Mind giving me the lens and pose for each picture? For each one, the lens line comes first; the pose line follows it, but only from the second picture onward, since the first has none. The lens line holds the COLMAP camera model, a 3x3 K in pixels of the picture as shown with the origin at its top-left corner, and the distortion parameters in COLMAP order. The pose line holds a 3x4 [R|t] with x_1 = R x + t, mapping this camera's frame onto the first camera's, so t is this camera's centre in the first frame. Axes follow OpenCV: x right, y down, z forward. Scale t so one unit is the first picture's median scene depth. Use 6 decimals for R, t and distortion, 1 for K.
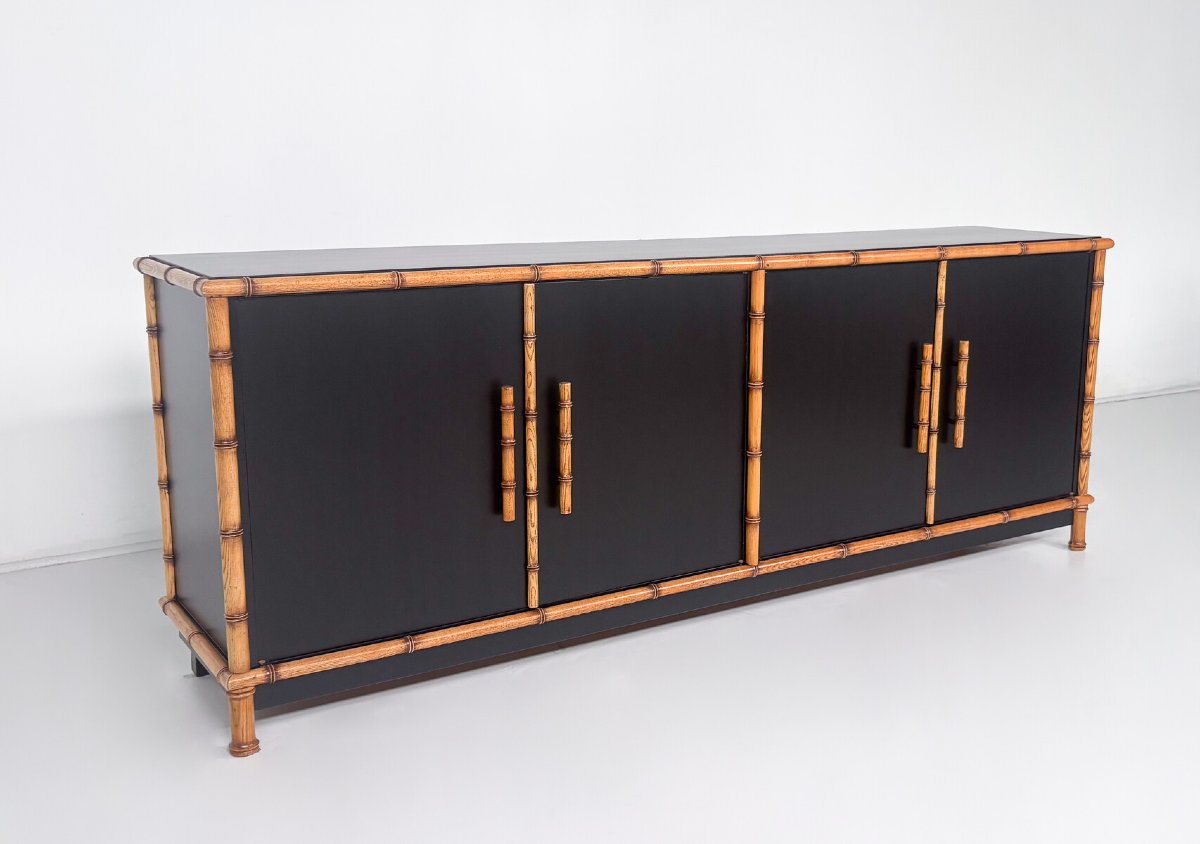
lens RADIAL K [[1185.3, 0, 660.9], [0, 1185.3, 390.0], [0, 0, 1]] dist [0.043595, 0.000000]
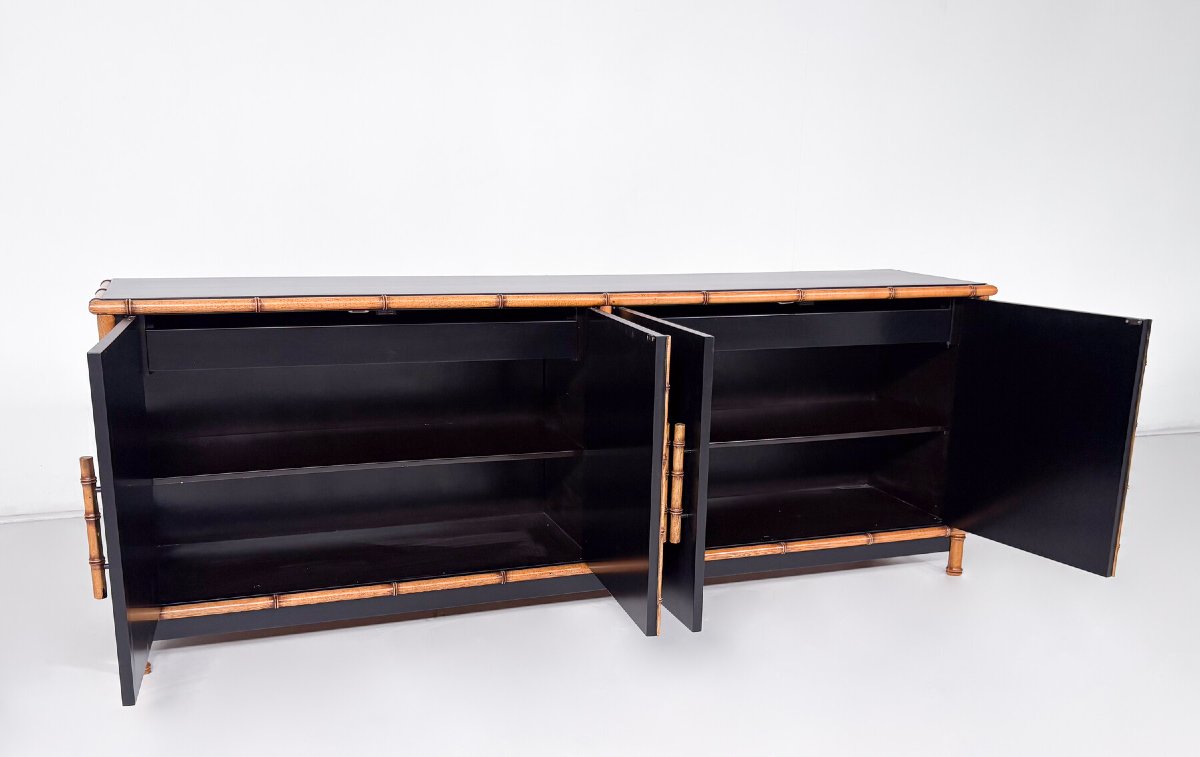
lens RADIAL K [[881.9, 0, 603.1], [0, 881.9, 384.2], [0, 0, 1]] dist [0.015716, -0.004032]
pose [[0.963507, 0.056346, -0.261686, 0.299095], [-0.055753, 0.998397, 0.009696, -0.033327], [0.261813, 0.005248, 0.965104, 0.182661]]
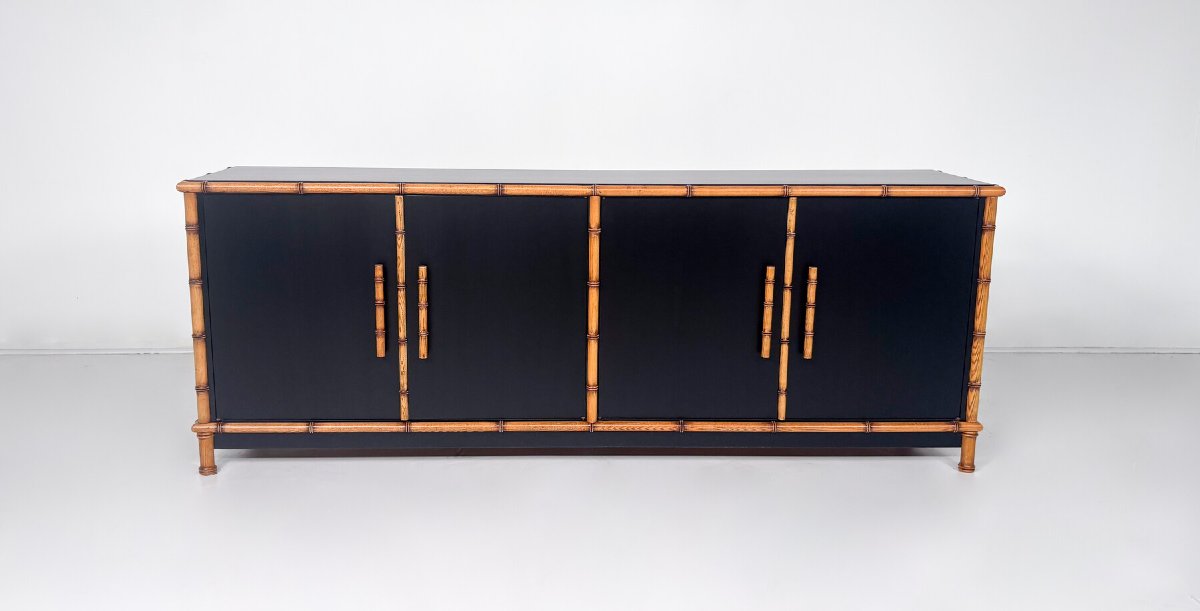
lens RADIAL K [[743.4, 0, 592.5], [0, 743.4, 223.9], [0, 0, 1]] dist [0.020268, -0.003450]
pose [[0.862715, 0.076860, -0.499815, 0.481827], [-0.099835, 0.994816, -0.019343, -0.053778], [0.495738, 0.066586, 0.865916, 0.293496]]
